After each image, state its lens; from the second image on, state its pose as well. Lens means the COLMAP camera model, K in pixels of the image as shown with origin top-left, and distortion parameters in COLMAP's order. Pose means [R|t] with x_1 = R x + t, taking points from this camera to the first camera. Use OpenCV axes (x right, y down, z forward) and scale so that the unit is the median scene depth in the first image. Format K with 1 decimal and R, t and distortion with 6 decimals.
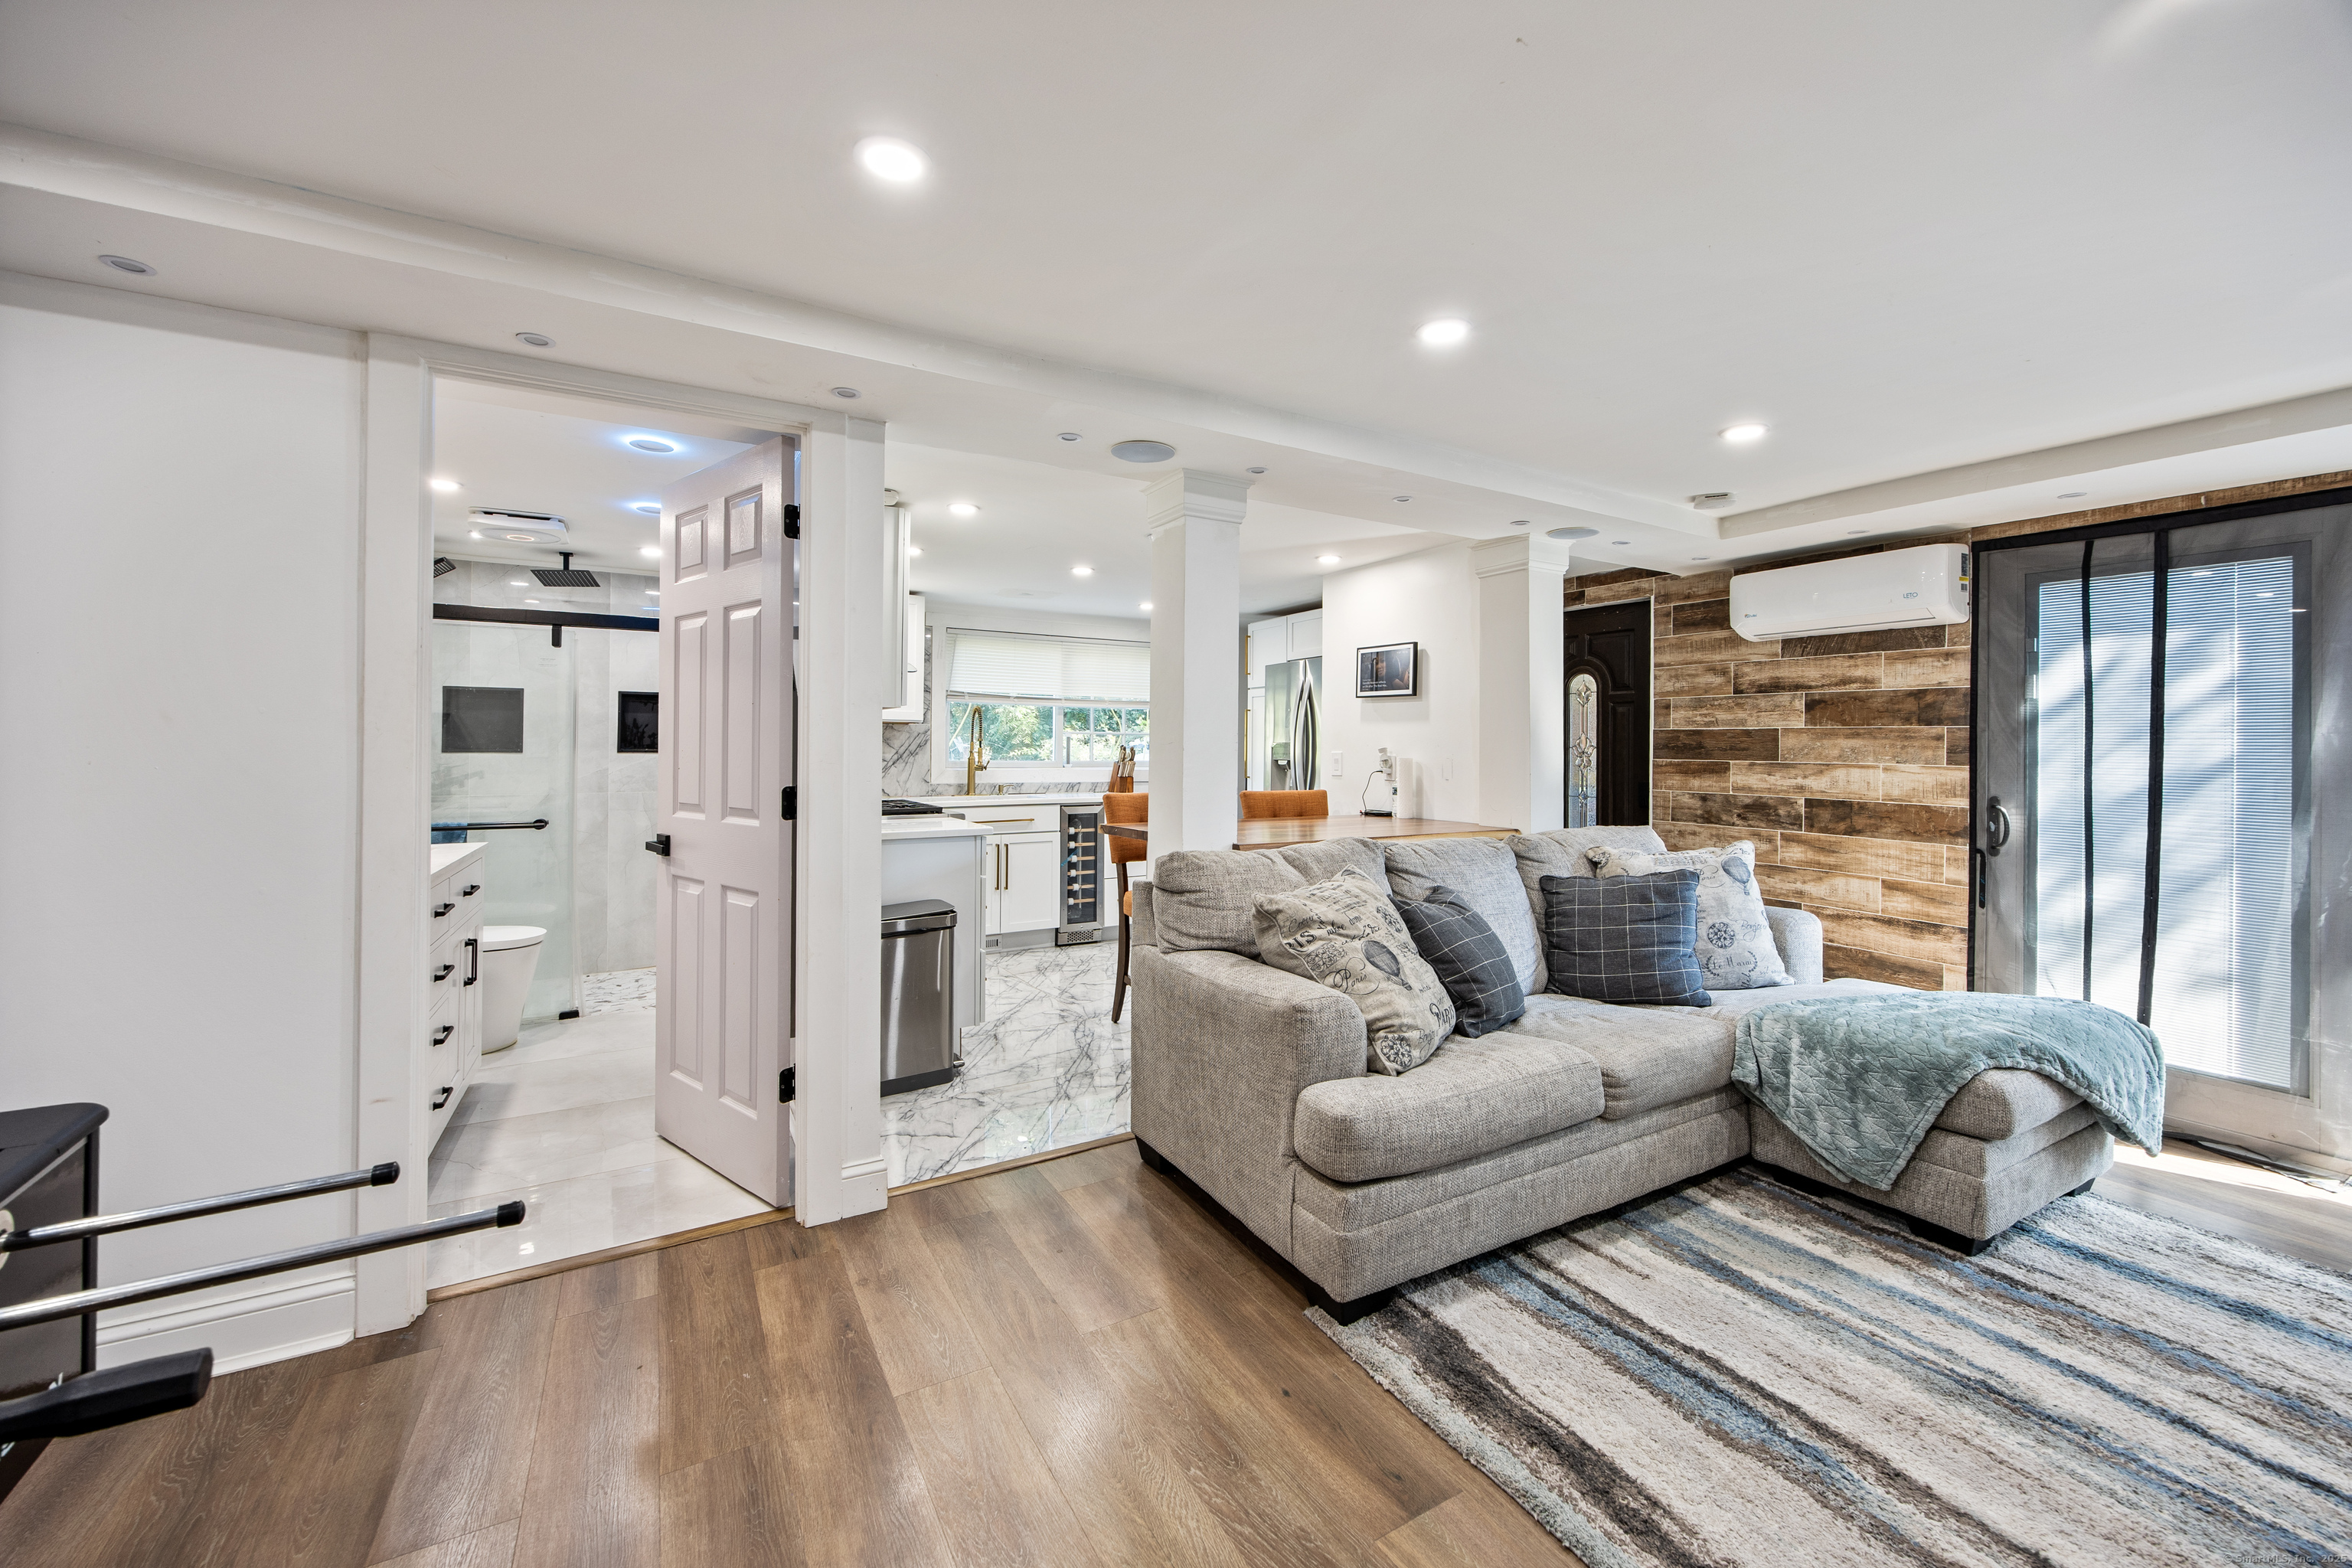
lens RADIAL K [[934.2, 0, 1178.0], [0, 934.2, 741.1], [0, 0, 1]] dist [-0.000203, 0.000506]
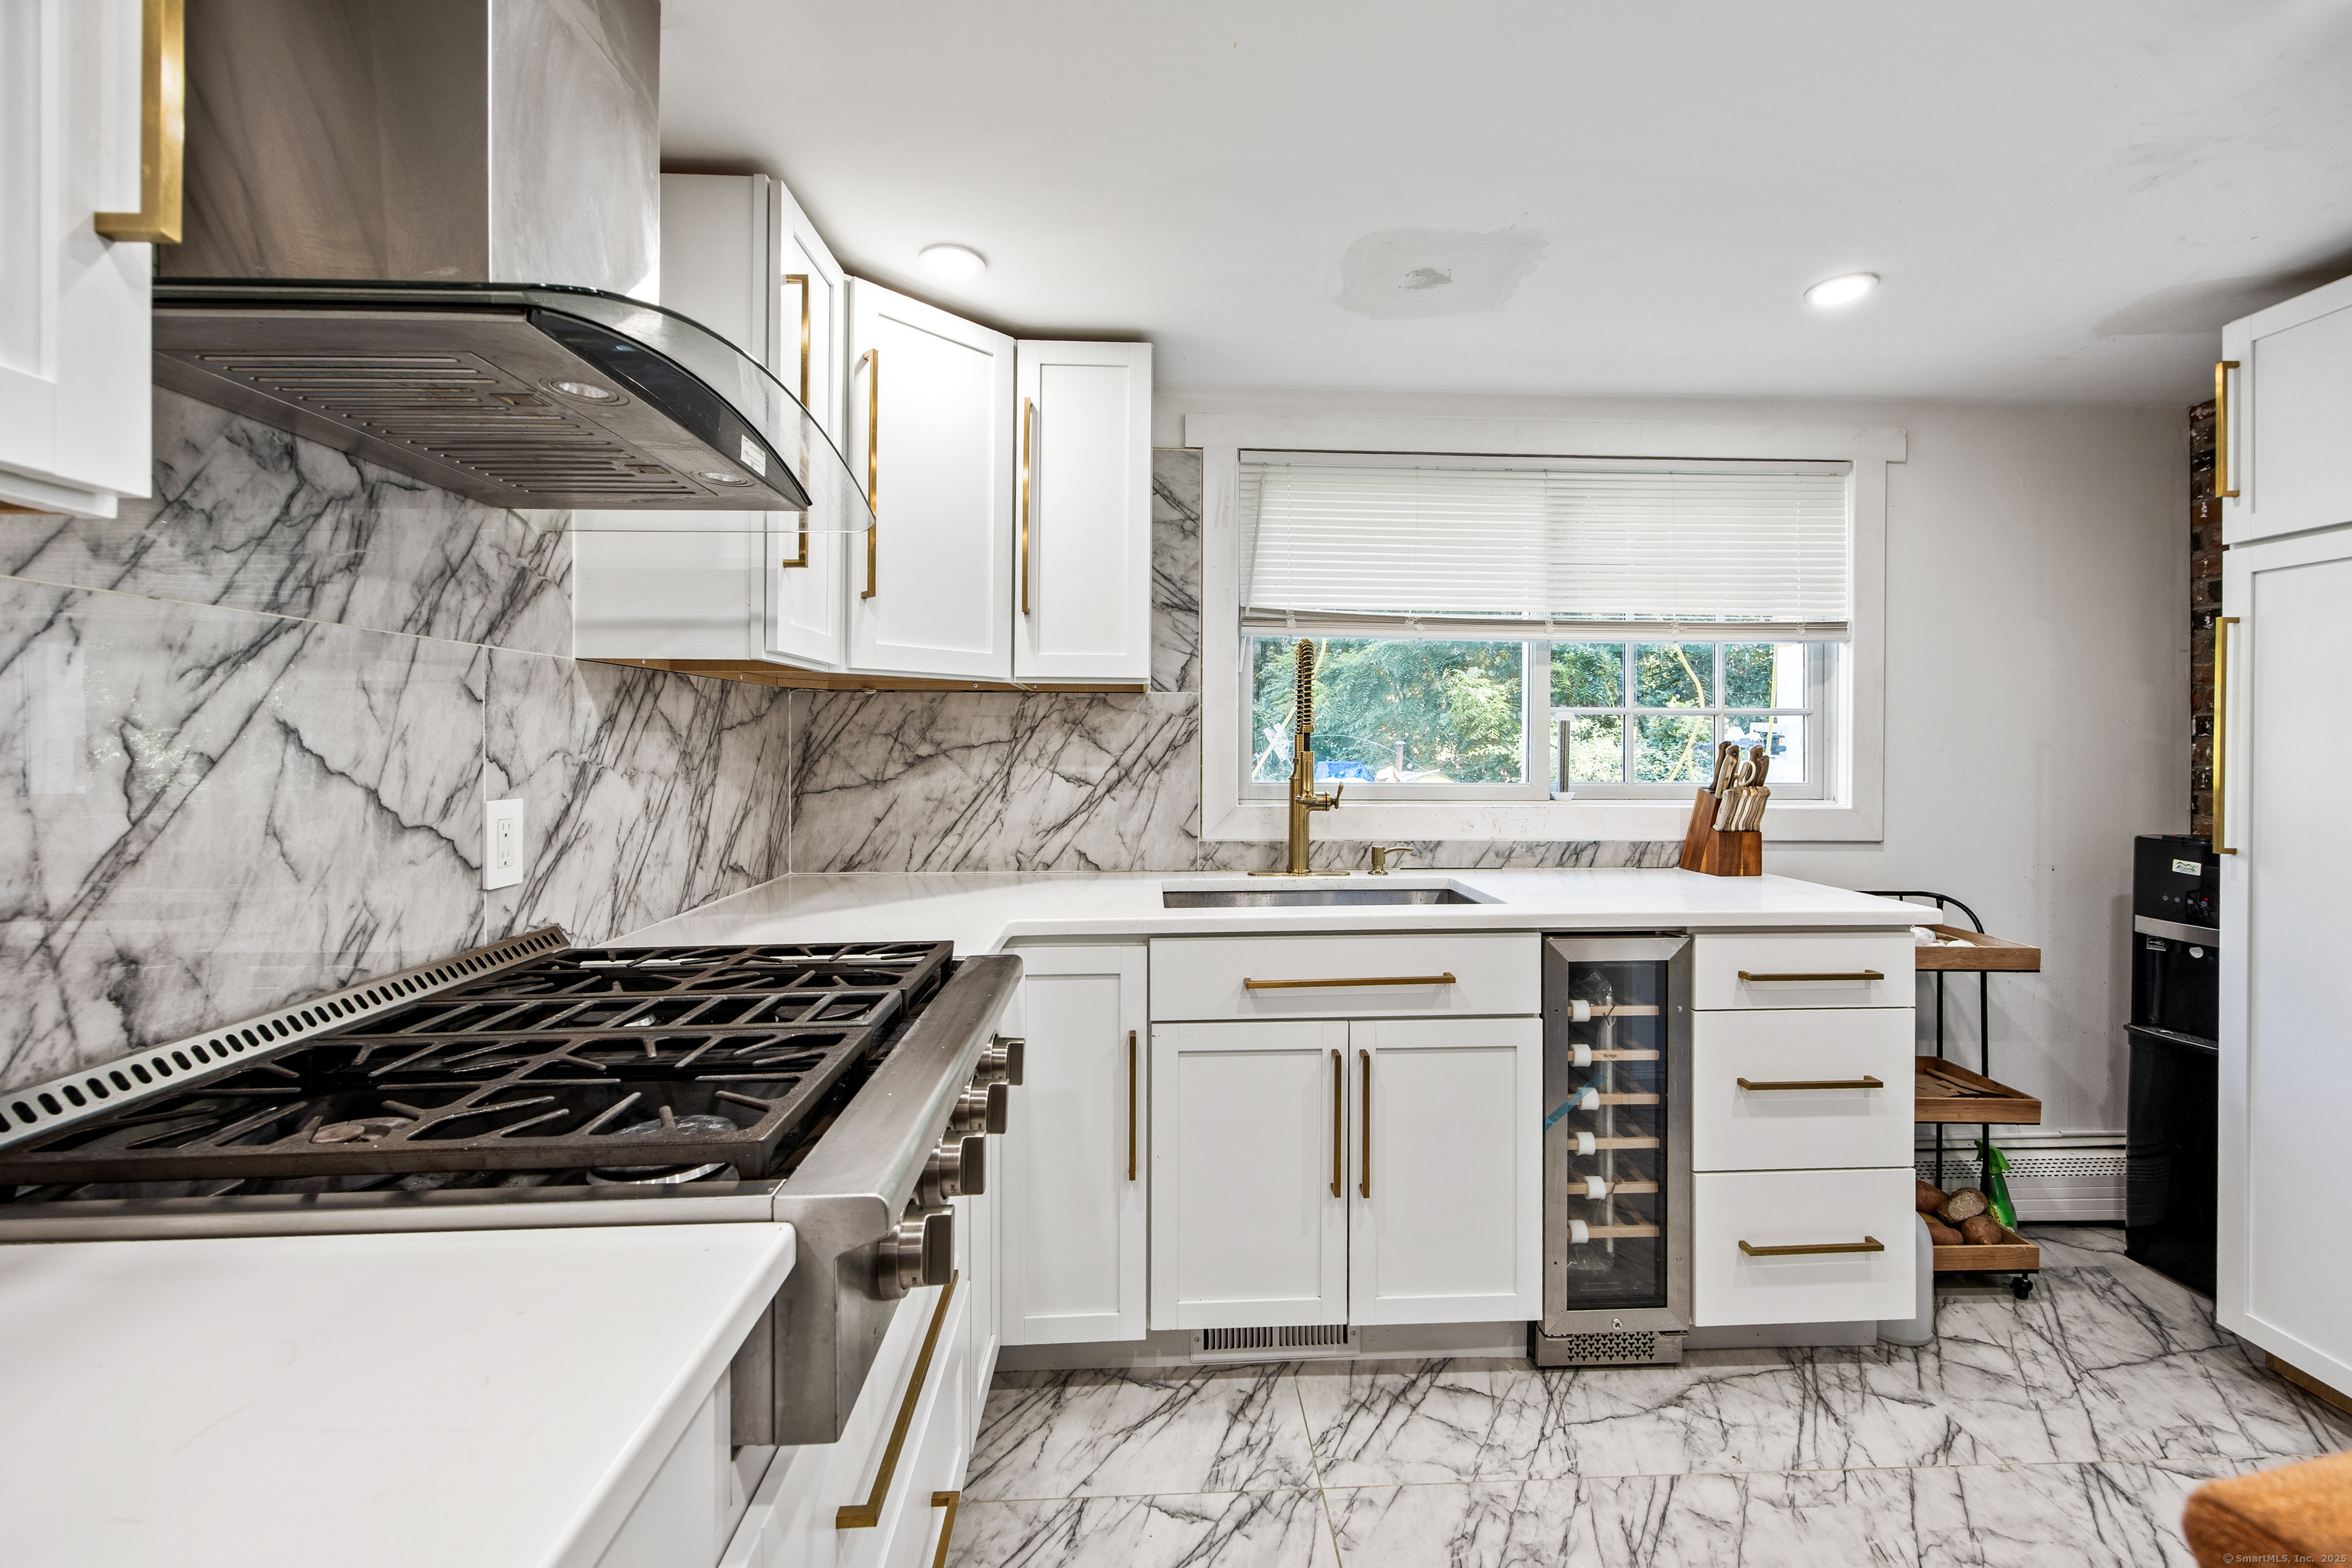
lens RADIAL K [[969.8, 0, 1212.7], [0, 969.8, 749.3], [0, 0, 1]] dist [0.003780, 0.000612]
pose [[0.898509, -0.003445, -0.438941, -0.160031], [0.009122, 0.999900, 0.010827, 0.004506], [0.438859, -0.013732, 0.898451, 1.285315]]
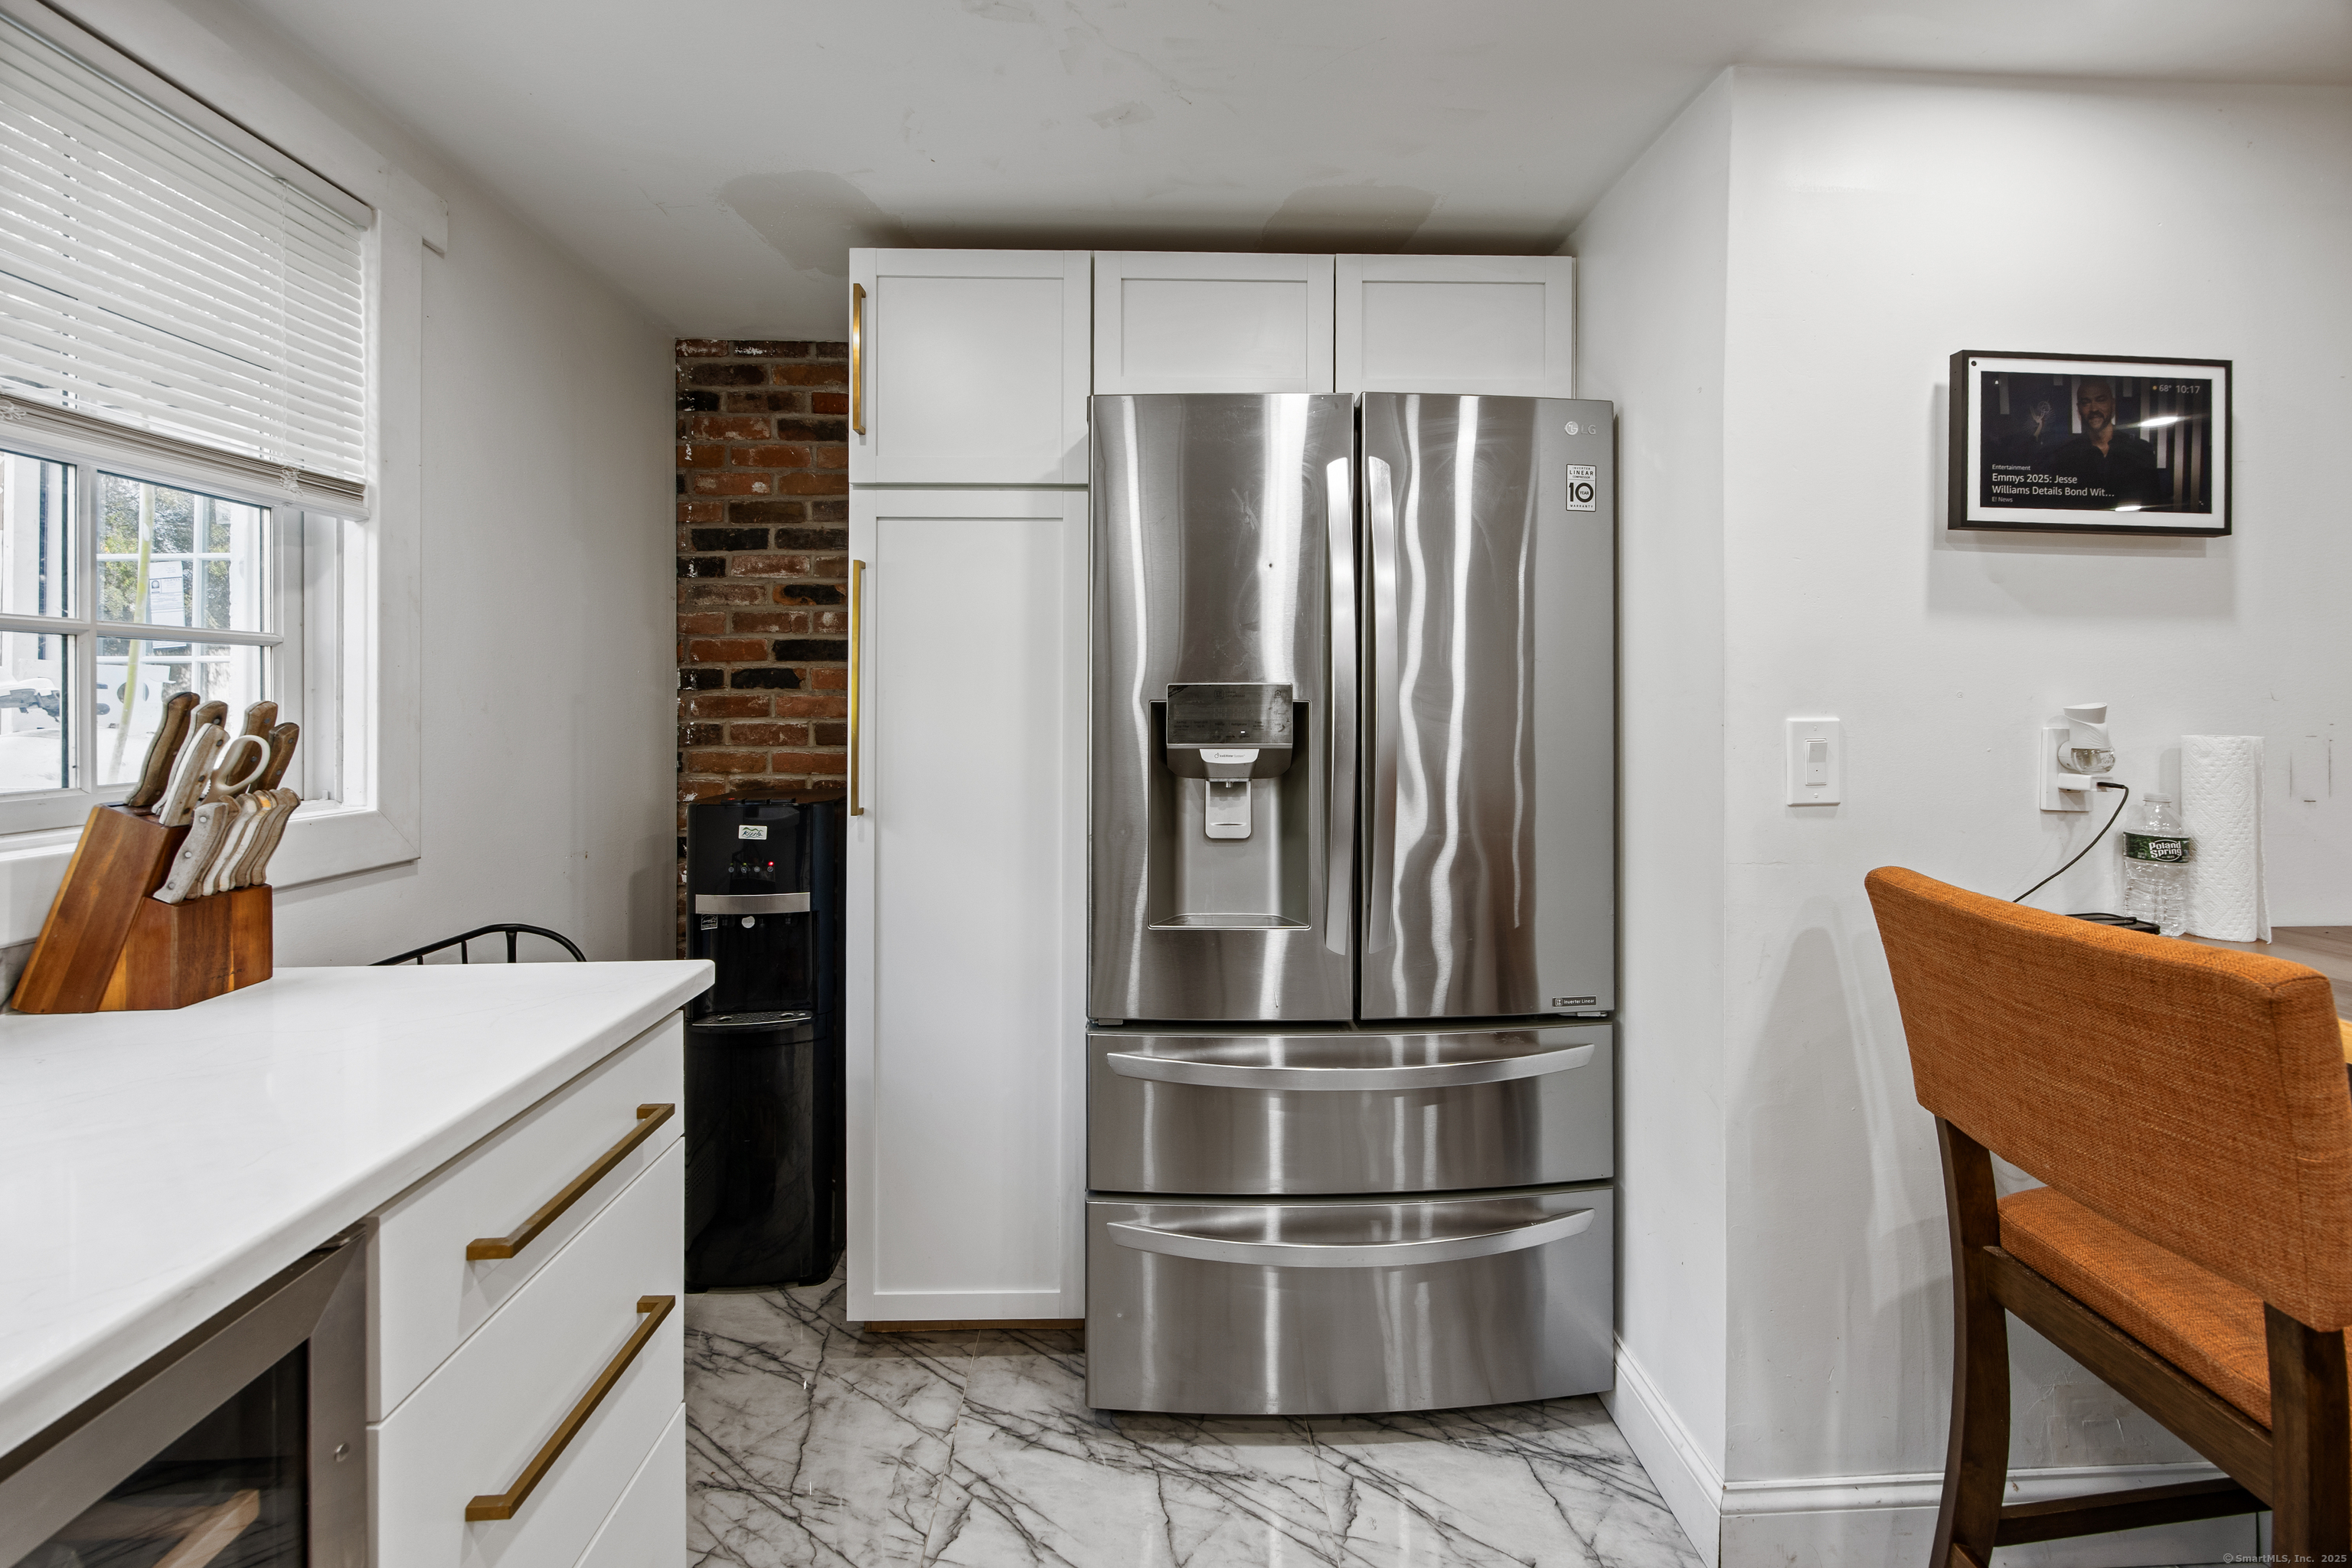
lens RADIAL K [[945.0, 0, 1185.4], [0, 945.0, 698.9], [0, 0, 1]] dist [-0.001354, -0.000080]
pose [[0.460194, -0.008323, 0.887779, -0.266807], [-0.003570, 0.999931, 0.011225, 0.007608], [-0.887811, -0.008335, 0.460132, 1.716877]]
